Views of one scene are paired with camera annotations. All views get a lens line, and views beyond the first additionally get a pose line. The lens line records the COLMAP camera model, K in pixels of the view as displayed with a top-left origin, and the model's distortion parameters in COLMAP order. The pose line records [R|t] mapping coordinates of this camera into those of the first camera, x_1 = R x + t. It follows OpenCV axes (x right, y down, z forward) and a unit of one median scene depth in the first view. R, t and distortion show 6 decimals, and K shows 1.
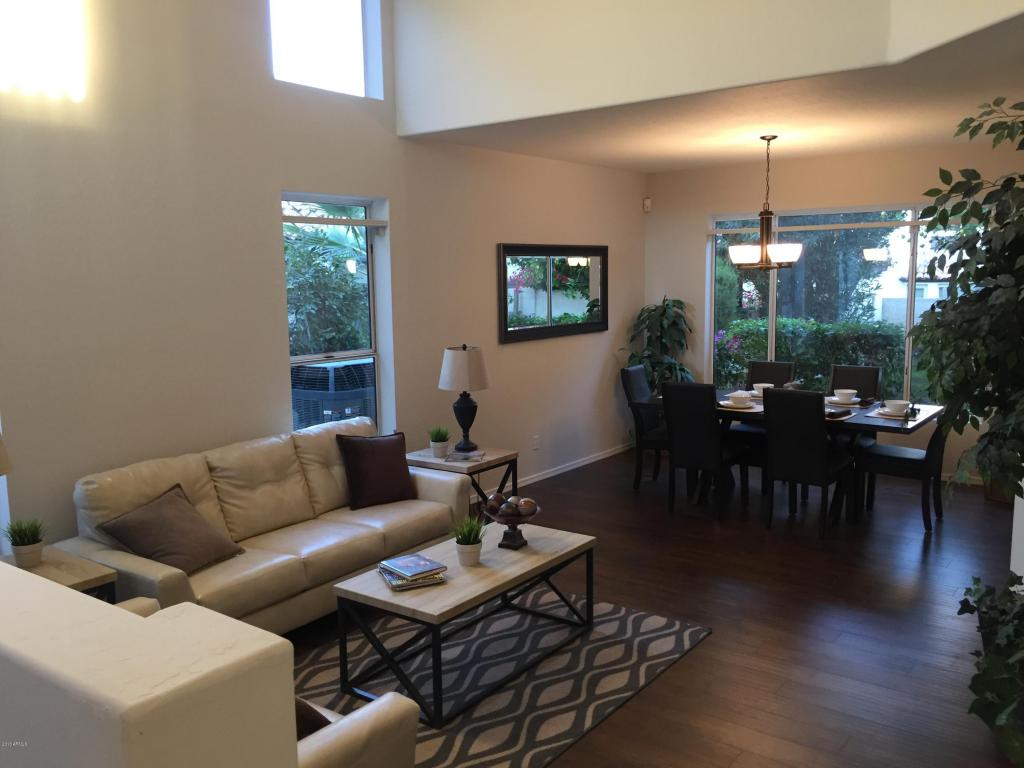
lens RADIAL K [[882.9, 0, 514.6], [0, 882.9, 383.6], [0, 0, 1]] dist [0.073458, -0.090004]
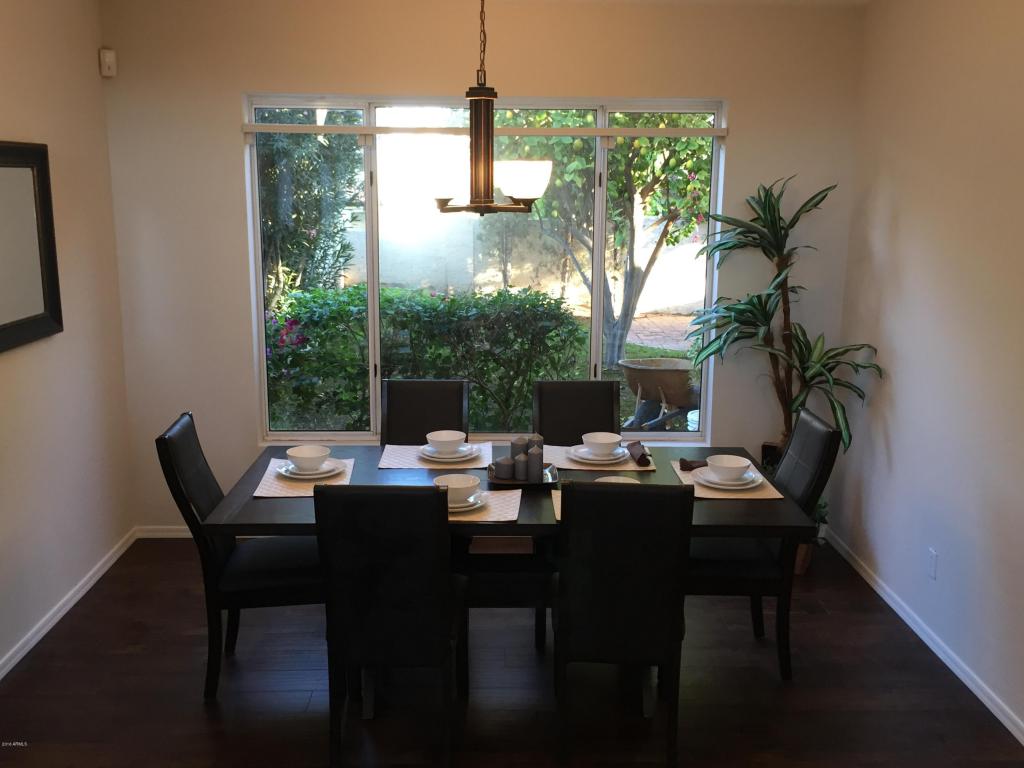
lens RADIAL K [[999.6, 0, 511.0], [0, 999.6, 384.3], [0, 0, 1]] dist [0.063940, 0.000000]
pose [[0.779502, -0.106967, 0.617199, -0.042374], [0.065101, 0.993810, 0.090017, -0.068135], [-0.623008, -0.029988, 0.781641, 0.460273]]
